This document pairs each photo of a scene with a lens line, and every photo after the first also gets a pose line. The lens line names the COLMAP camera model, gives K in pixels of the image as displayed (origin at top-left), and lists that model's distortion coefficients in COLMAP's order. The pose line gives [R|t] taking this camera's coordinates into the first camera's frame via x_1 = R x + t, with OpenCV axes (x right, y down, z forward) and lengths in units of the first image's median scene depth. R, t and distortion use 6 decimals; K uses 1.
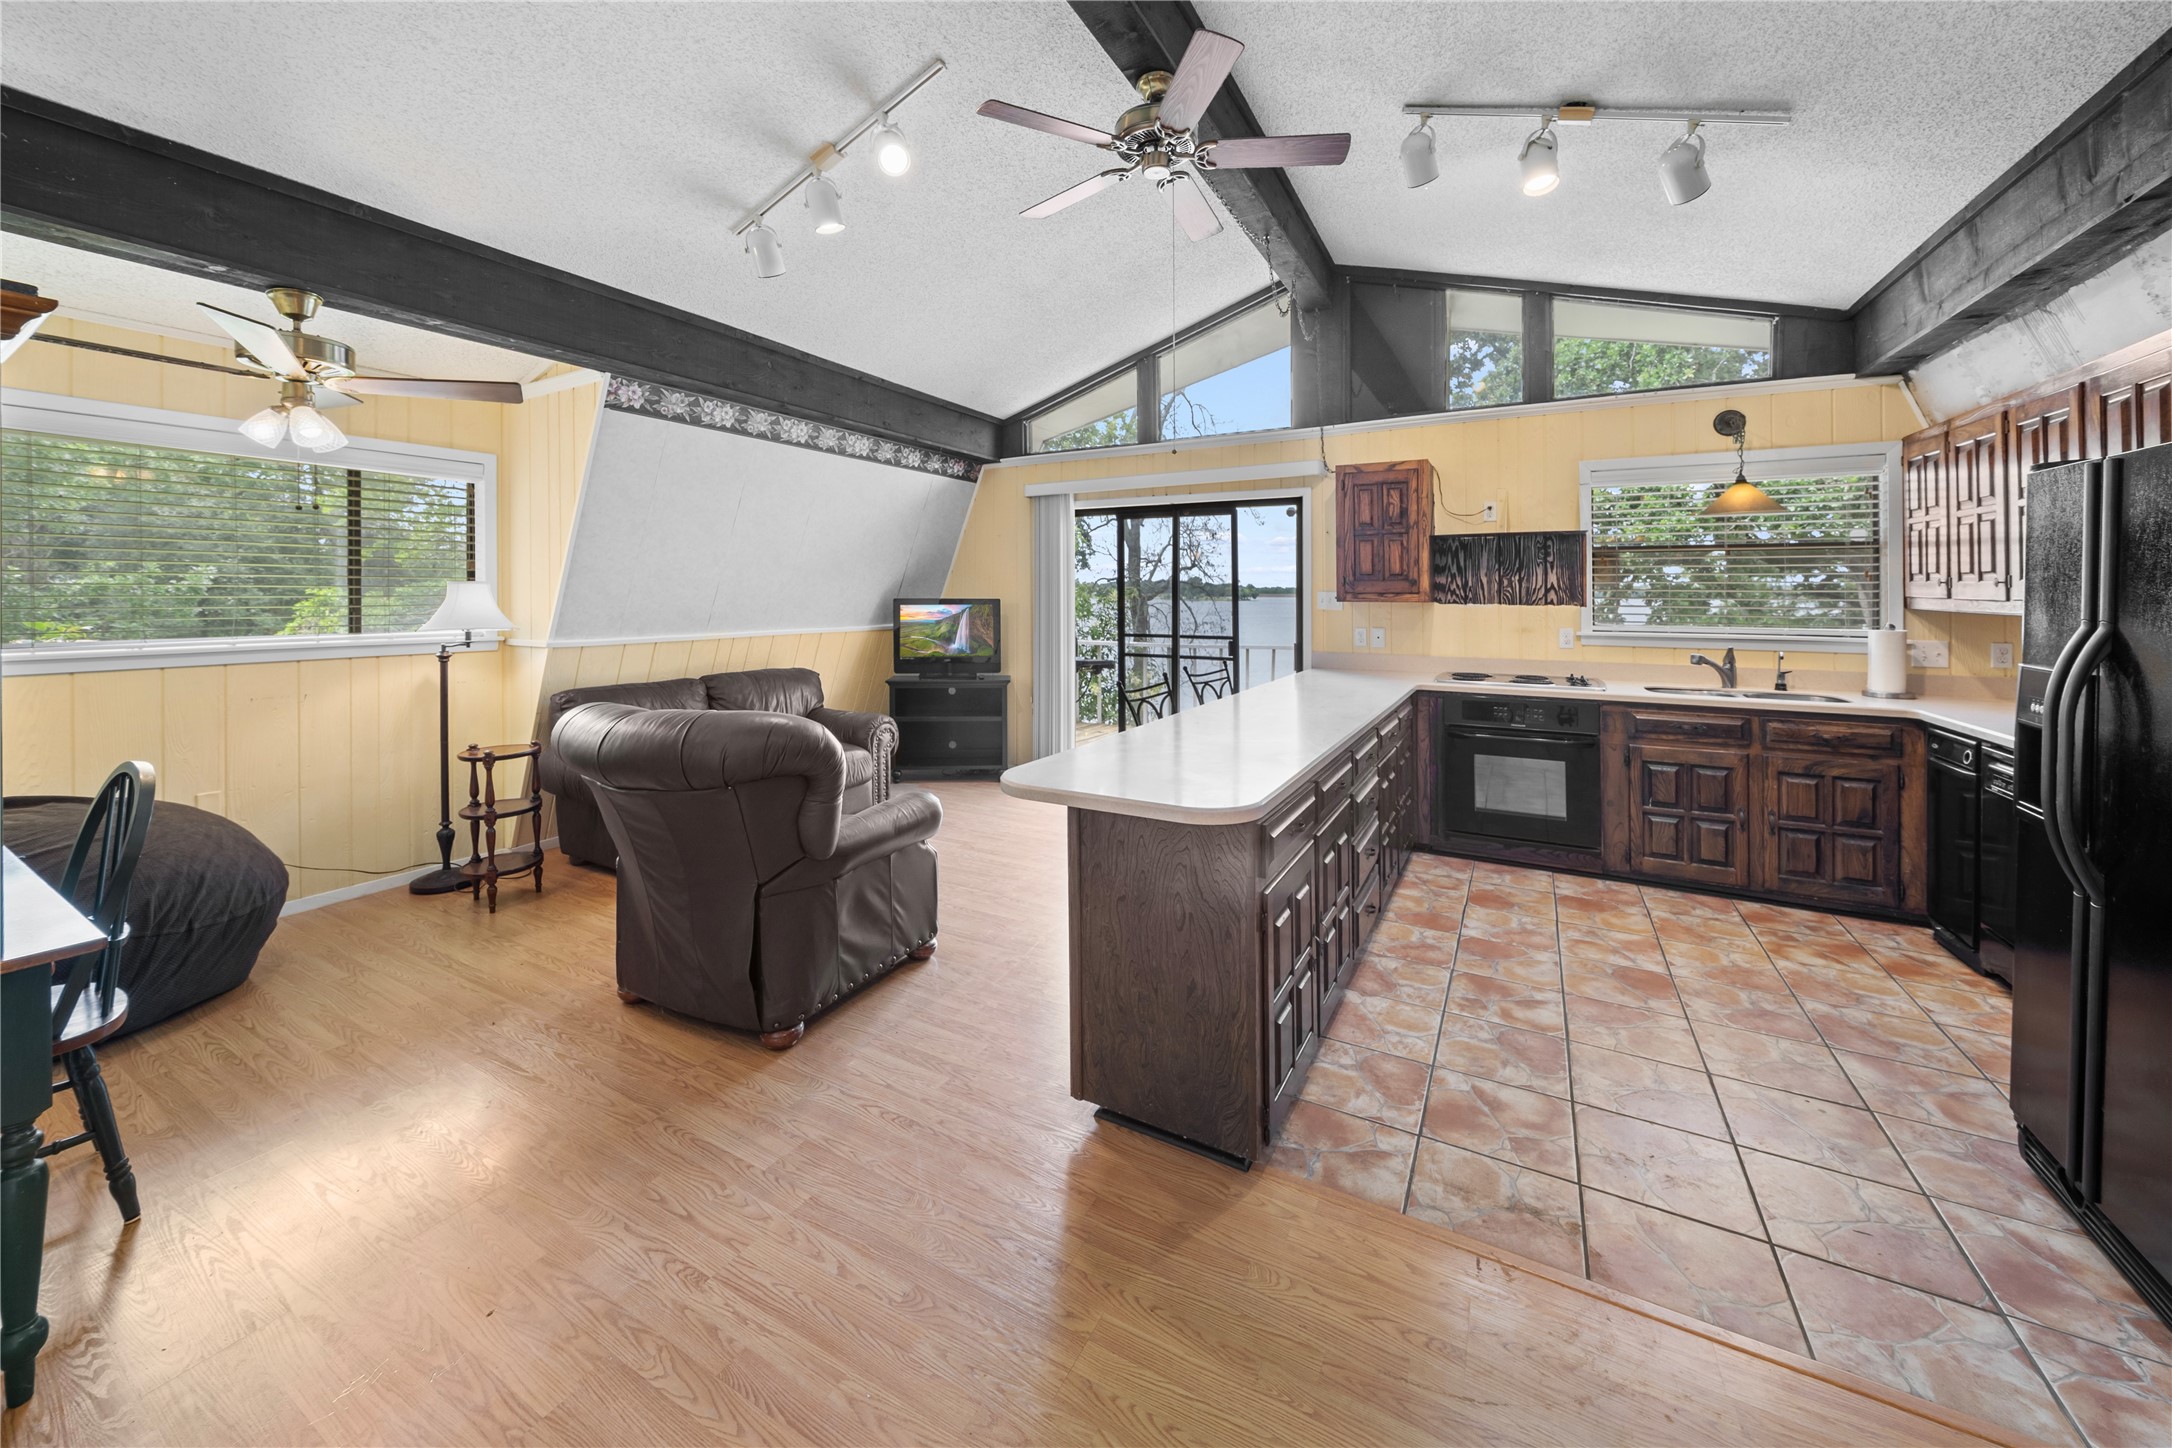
lens RADIAL K [[801.2, 0, 1082.6], [0, 801.2, 587.0], [0, 0, 1]] dist [-0.007638, -0.000094]
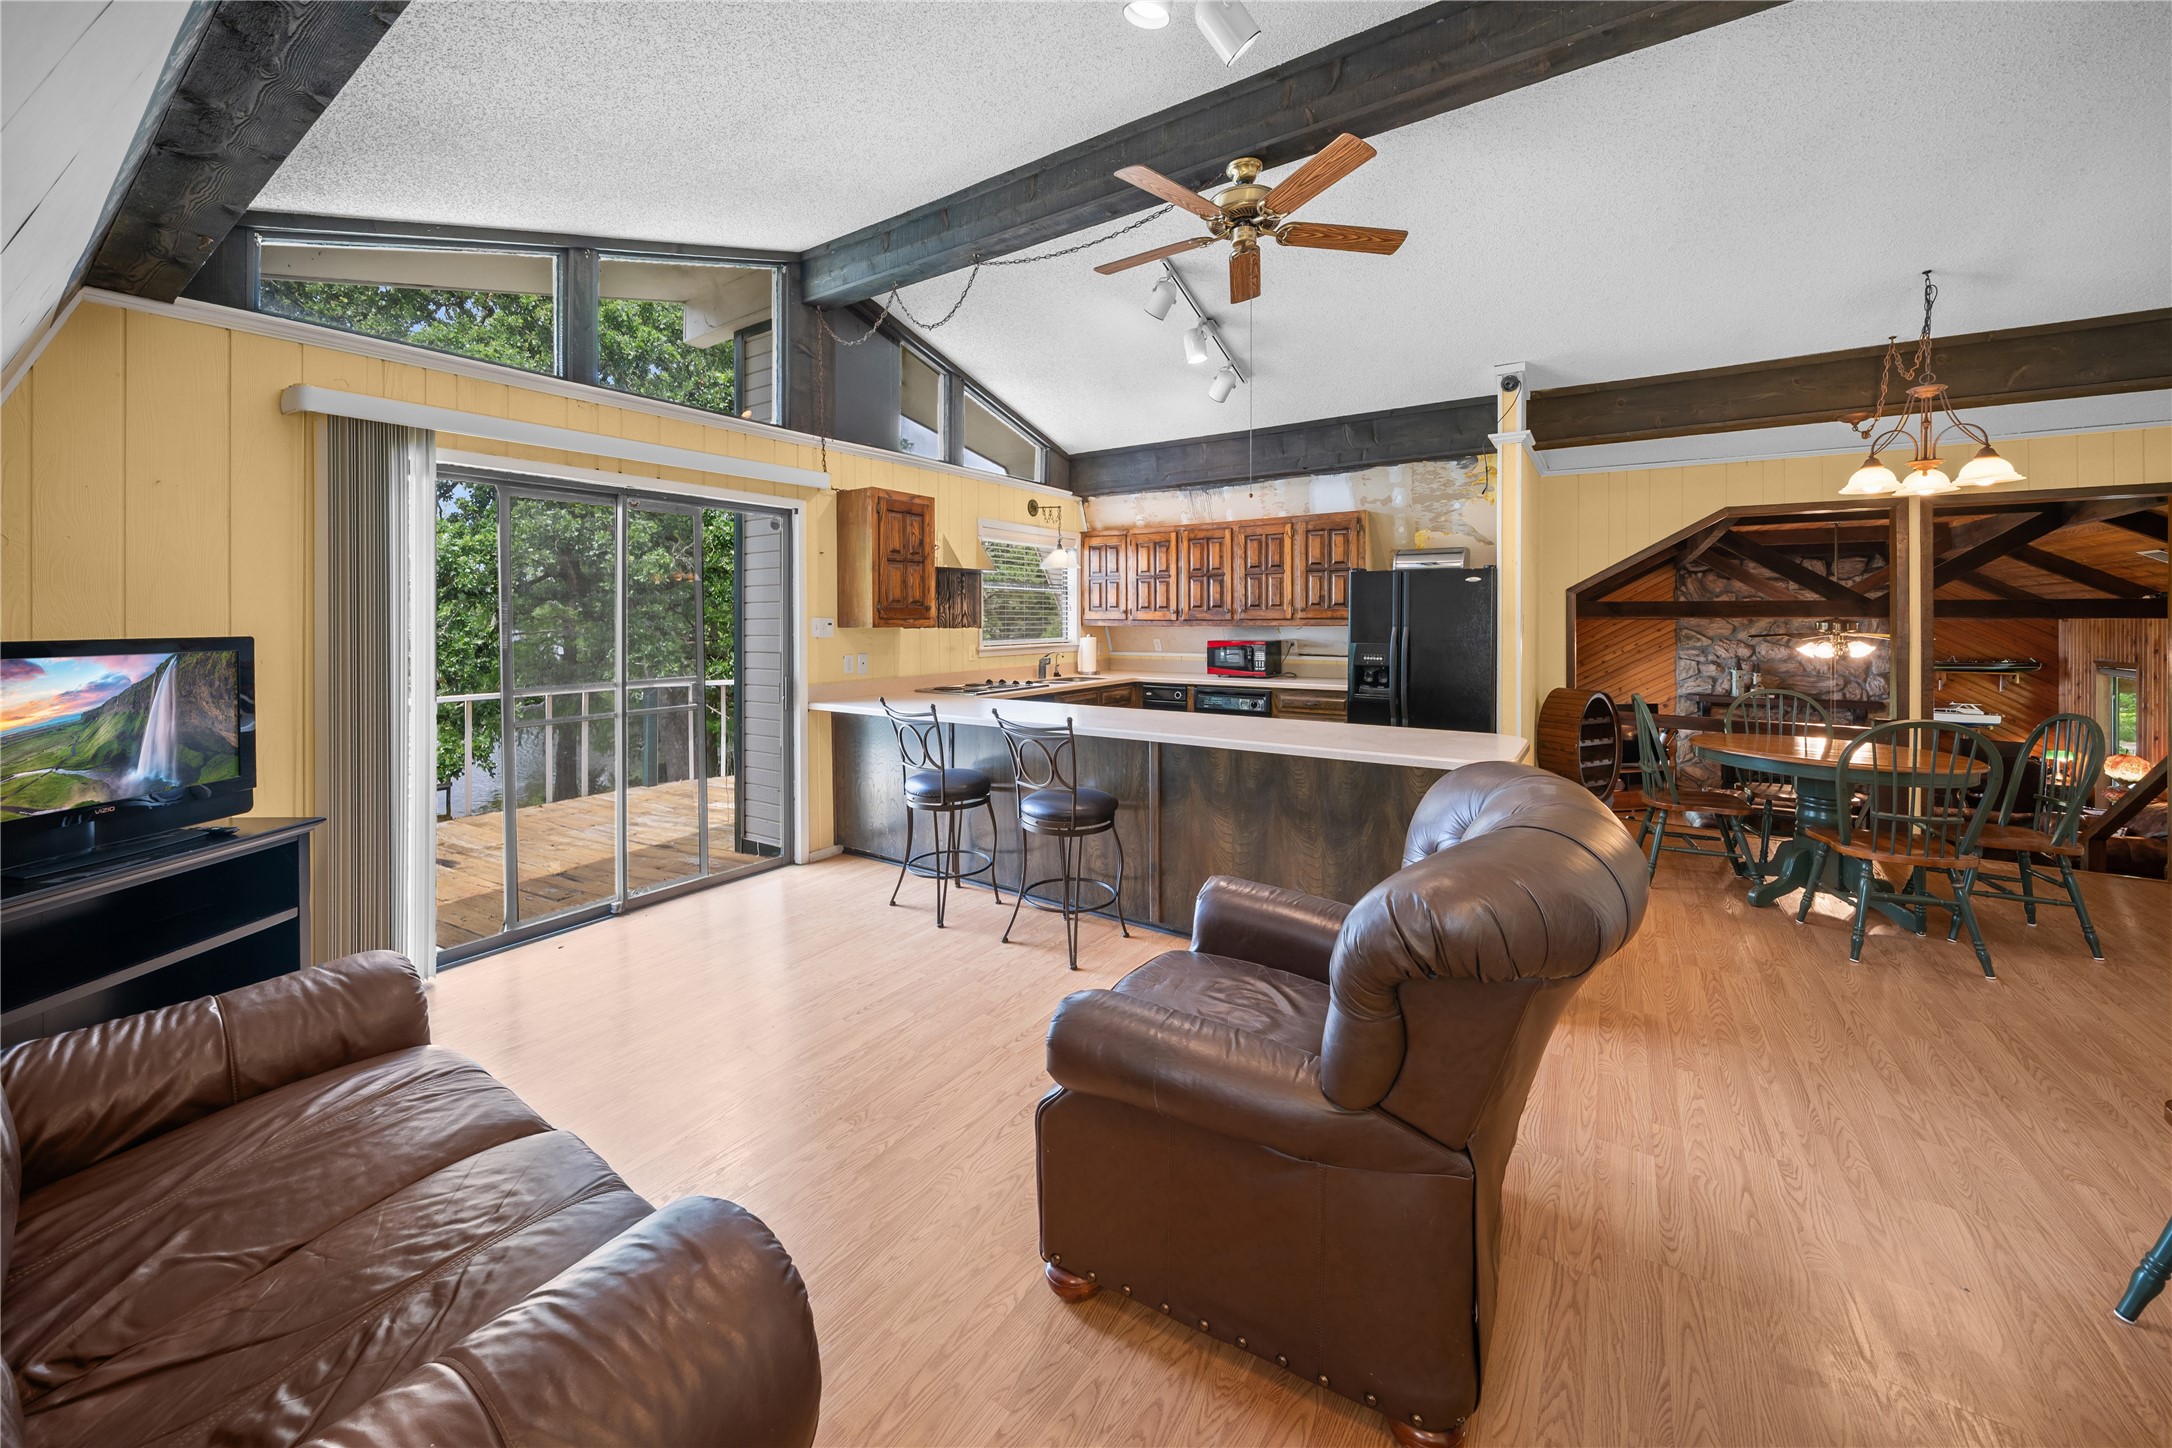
lens RADIAL K [[785.0, 0, 1081.5], [0, 785.0, 612.9], [0, 0, 1]] dist [-0.000886, 0.000087]
pose [[0.085979, 0.002952, 0.996293, -0.759760], [-0.001467, 0.999995, -0.002836, 0.002436], [-0.996296, -0.001217, 0.085983, 0.842442]]
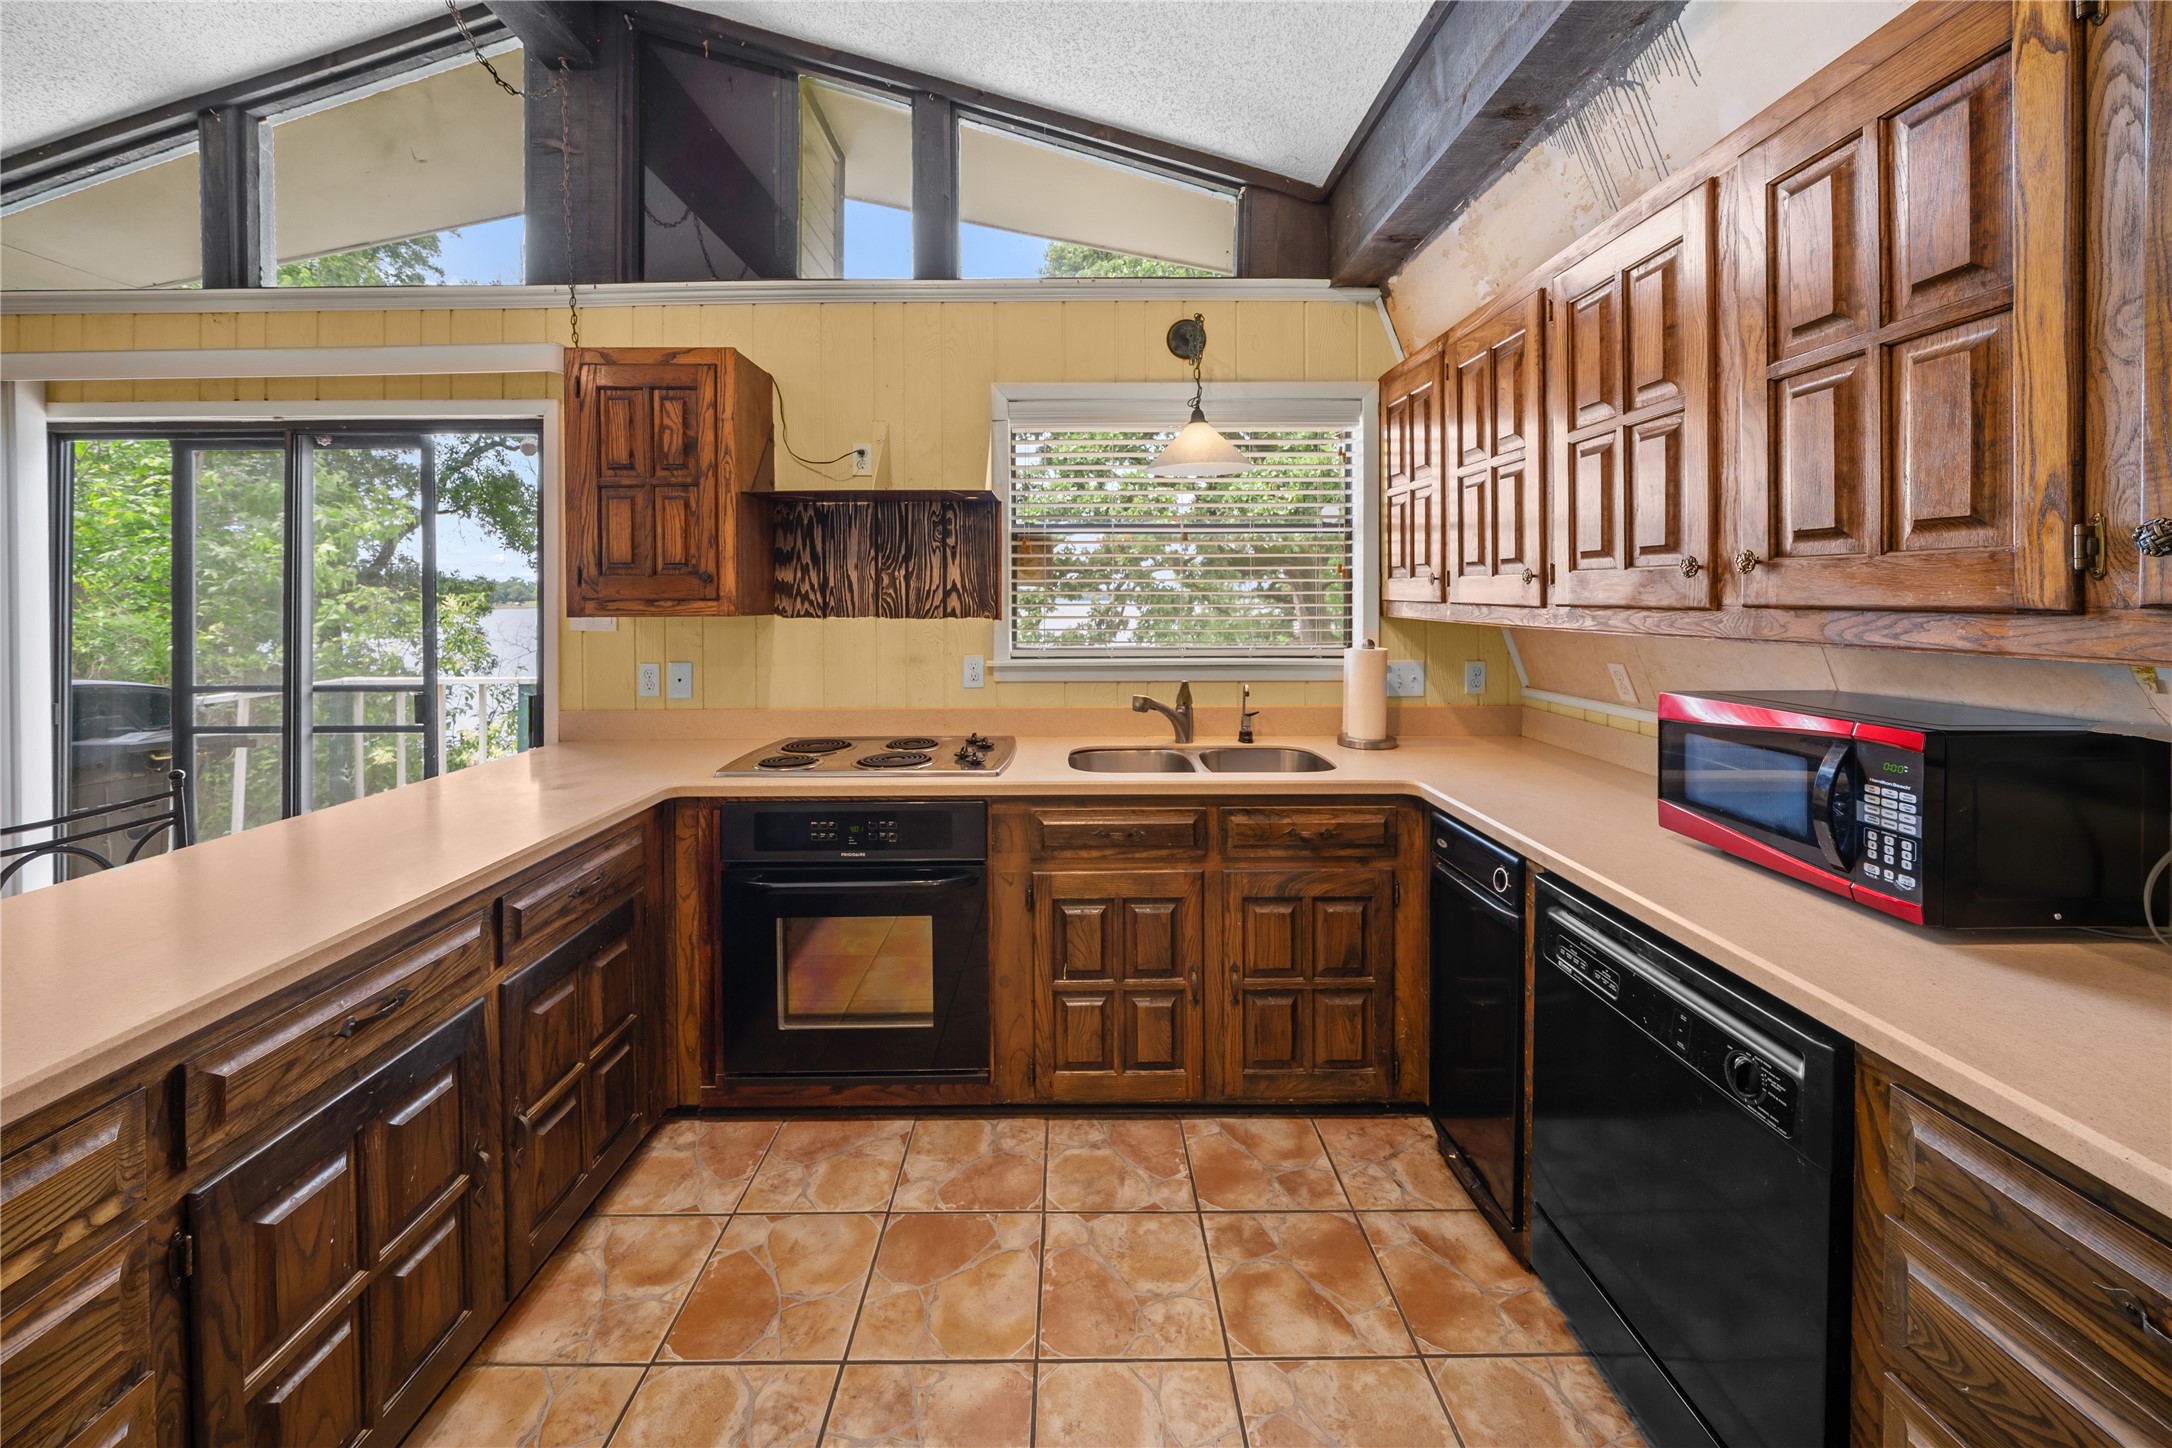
lens RADIAL K [[785.0, 0, 1081.5], [0, 785.0, 612.9], [0, 0, 1]] dist [-0.000886, 0.000087]
pose [[0.868861, -0.015634, 0.494809, 0.447639], [0.002744, 0.999638, 0.026768, 0.004163], [-0.495048, -0.021900, 0.868589, 0.515495]]
